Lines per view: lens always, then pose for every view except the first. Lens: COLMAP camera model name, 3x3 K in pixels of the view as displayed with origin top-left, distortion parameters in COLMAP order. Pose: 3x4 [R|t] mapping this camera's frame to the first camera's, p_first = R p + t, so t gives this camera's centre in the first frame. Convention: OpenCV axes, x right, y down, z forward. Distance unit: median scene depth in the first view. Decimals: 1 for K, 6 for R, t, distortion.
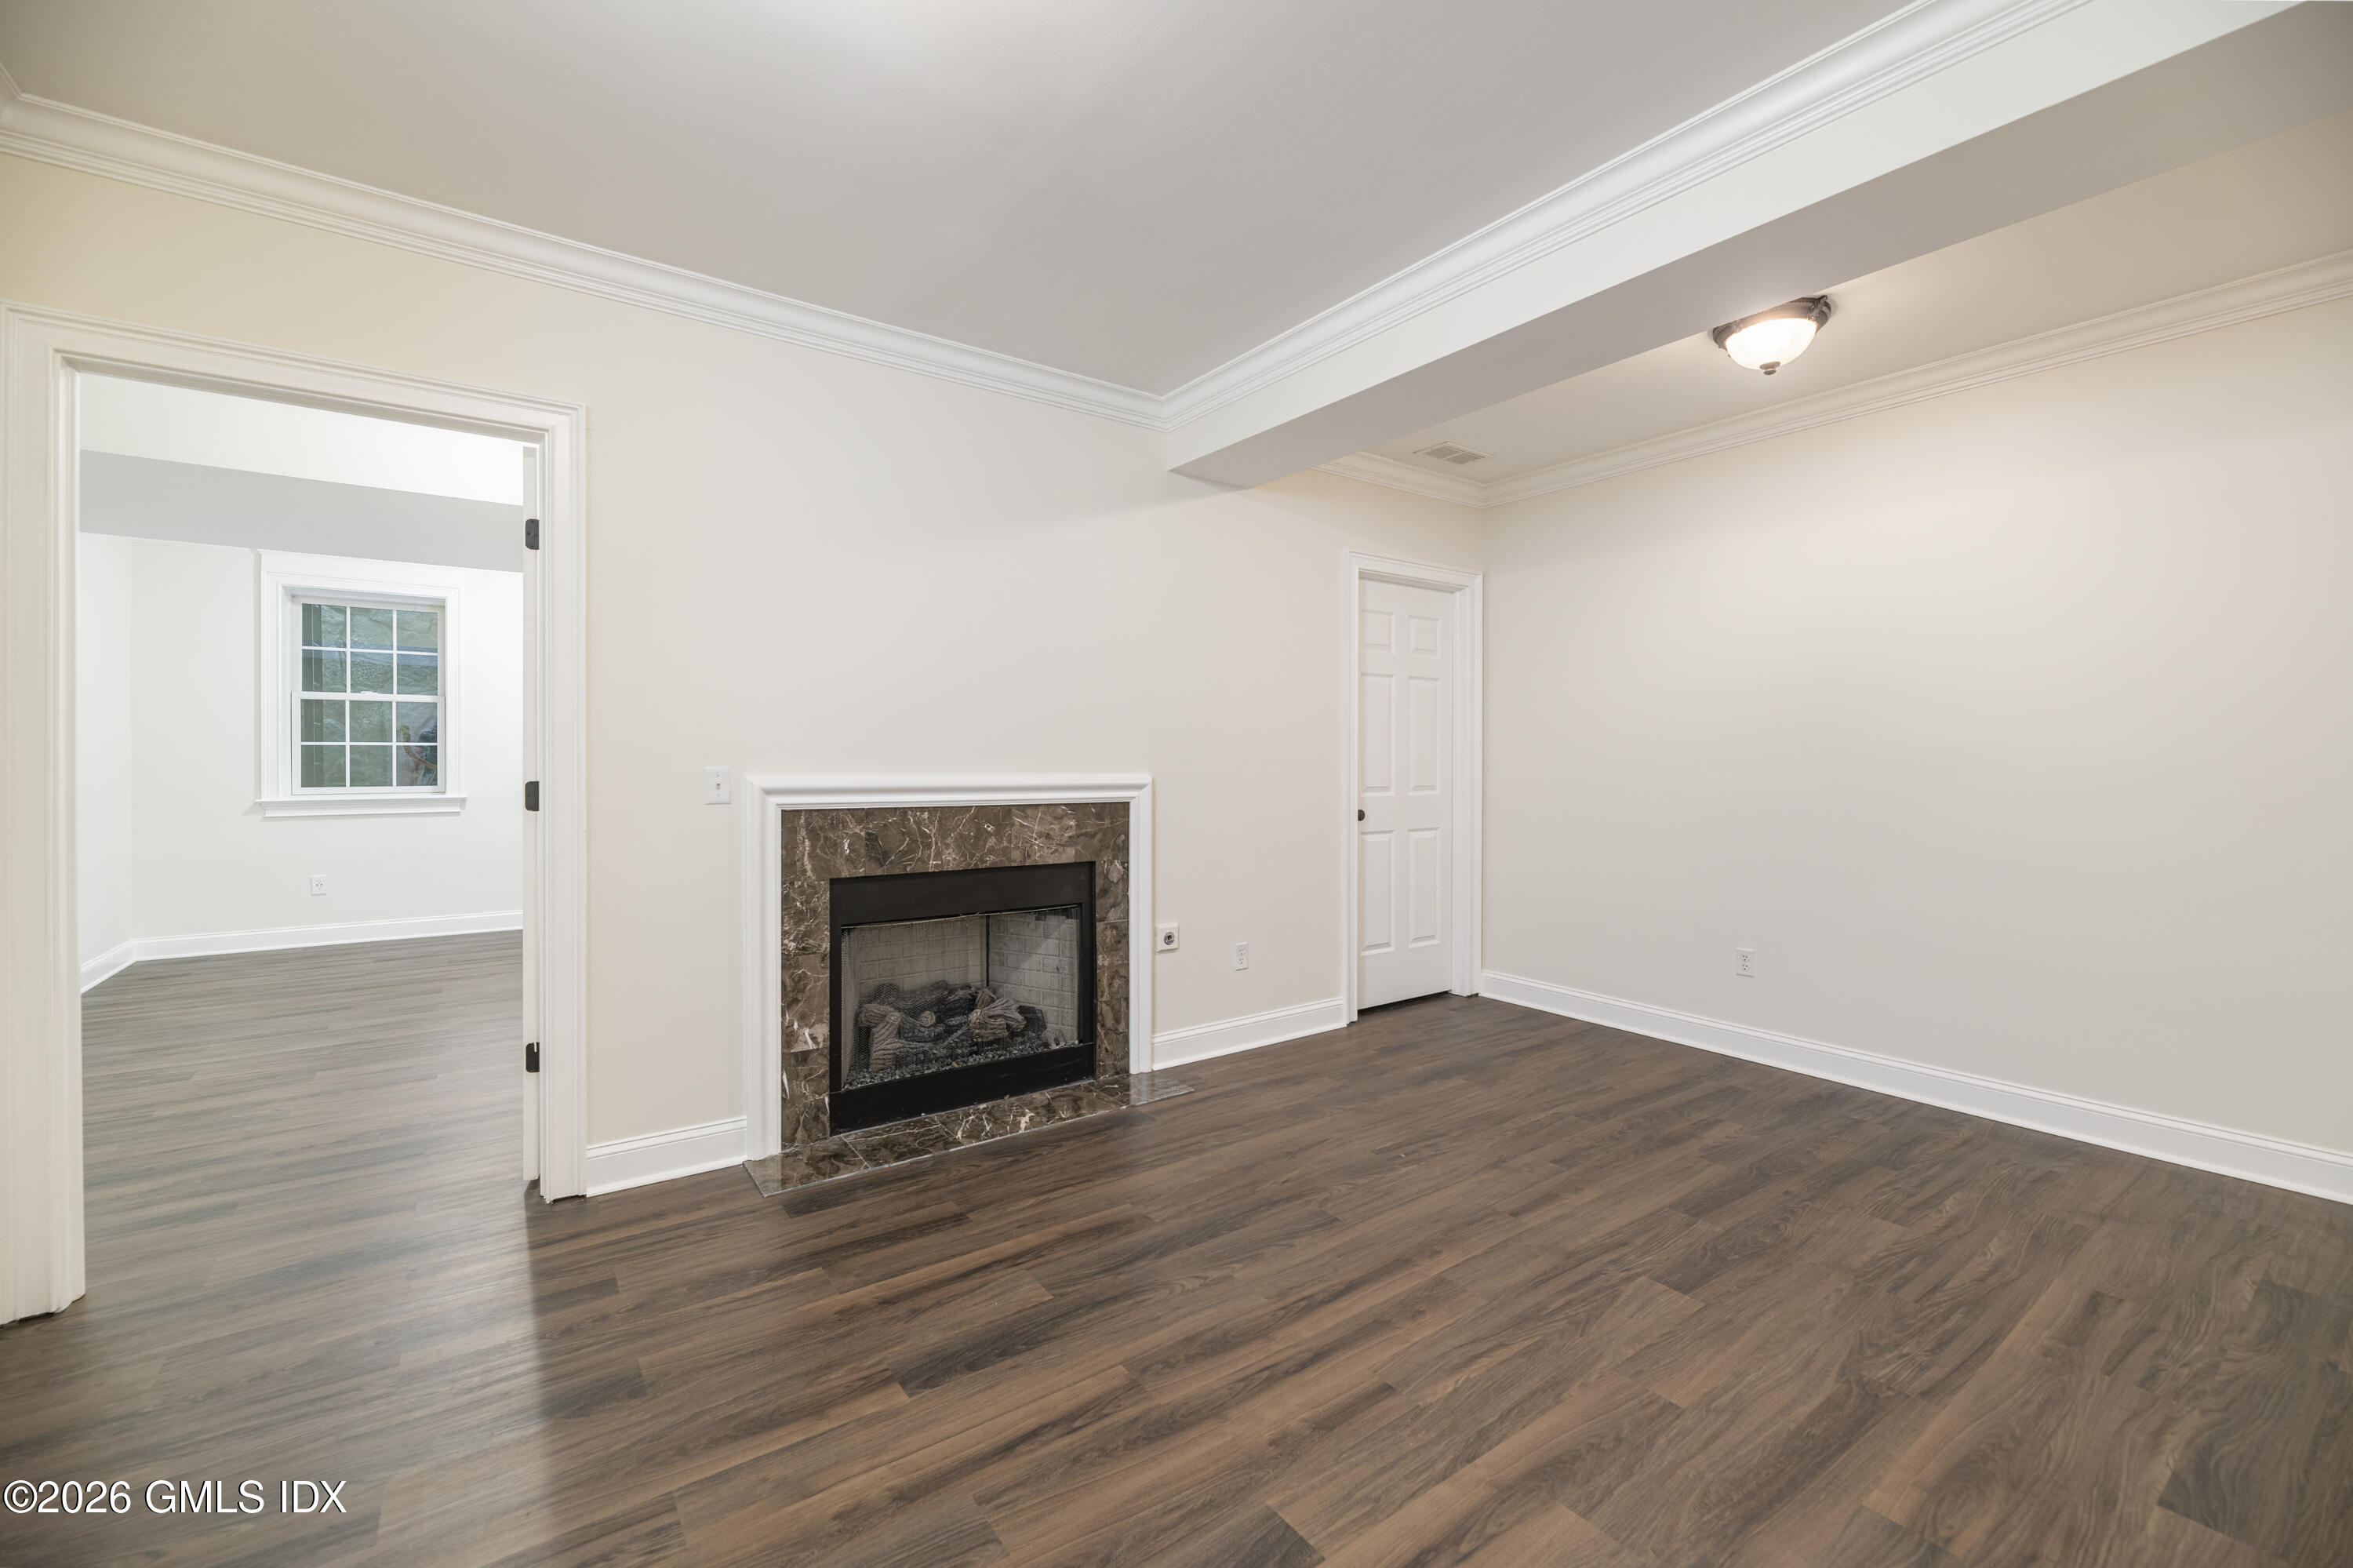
lens RADIAL K [[960.7, 0, 1187.8], [0, 960.7, 766.4], [0, 0, 1]] dist [-0.003392, -0.001732]
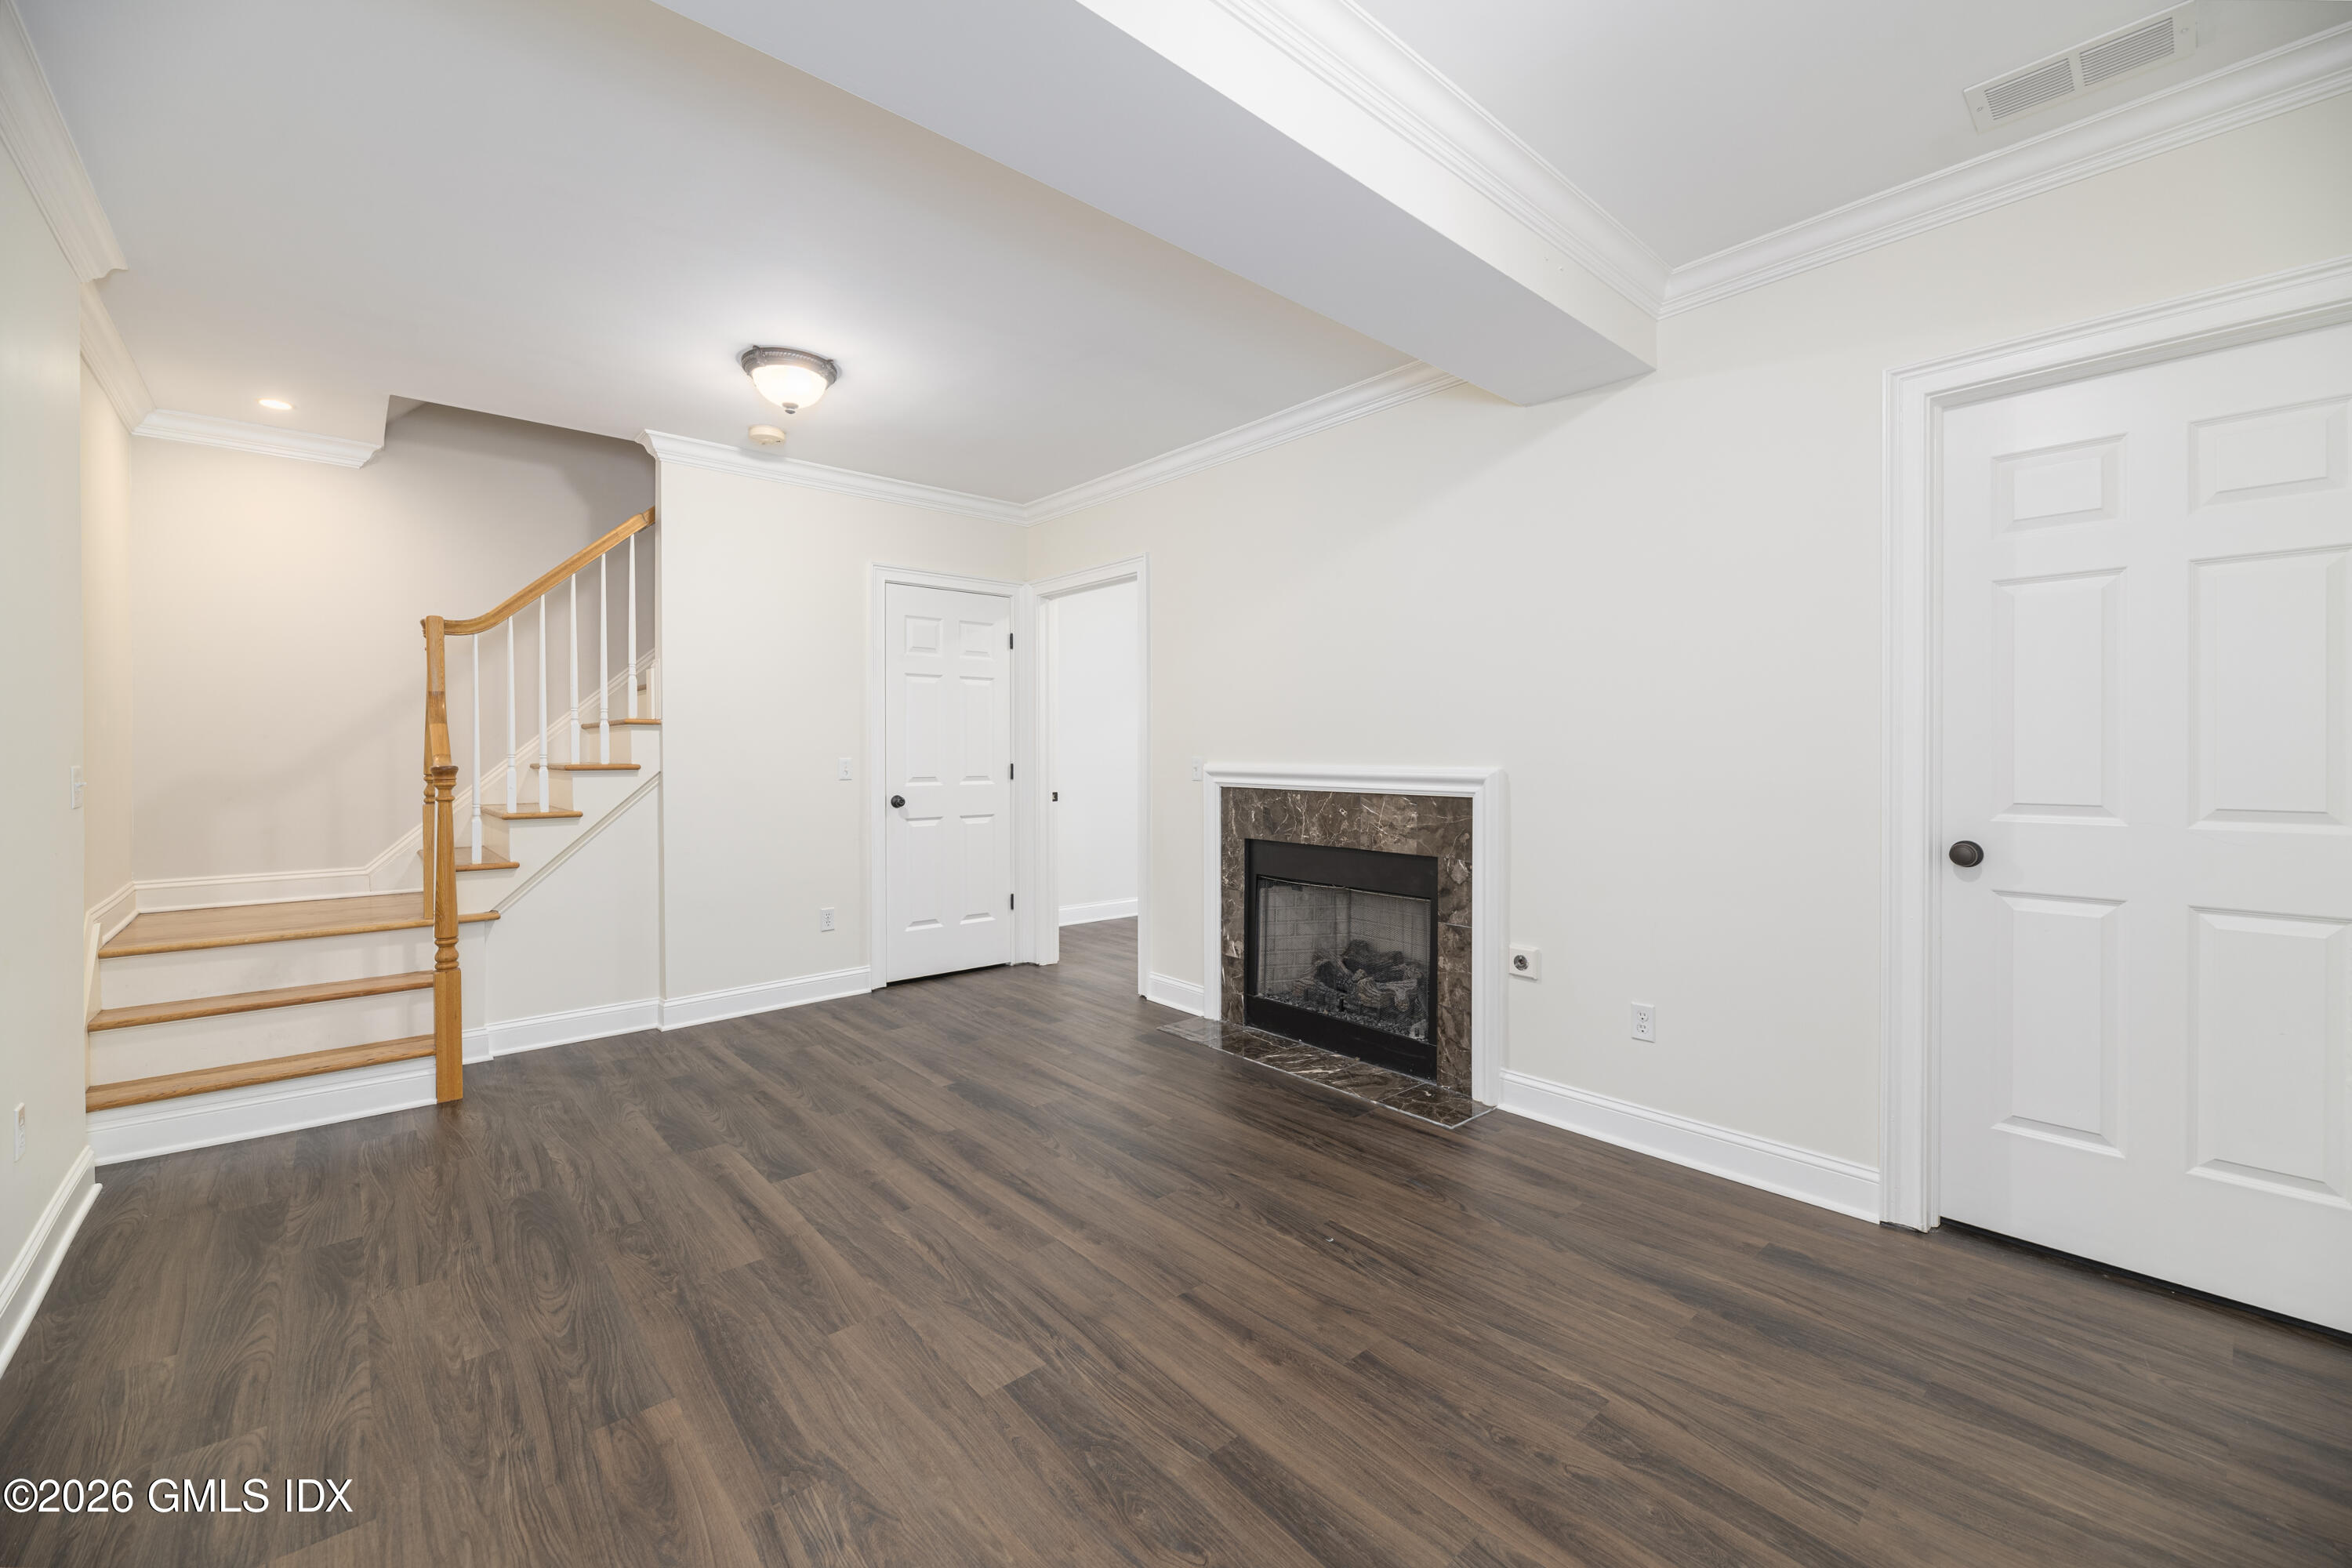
lens RADIAL K [[960.2, 0, 1177.6], [0, 960.2, 764.2], [0, 0, 1]] dist [-0.003392, -0.001732]
pose [[0.085953, 0.009580, -0.996253, 0.979024], [-0.005651, 0.999942, 0.009127, -0.001524], [0.996283, 0.004846, 0.086002, 0.773662]]
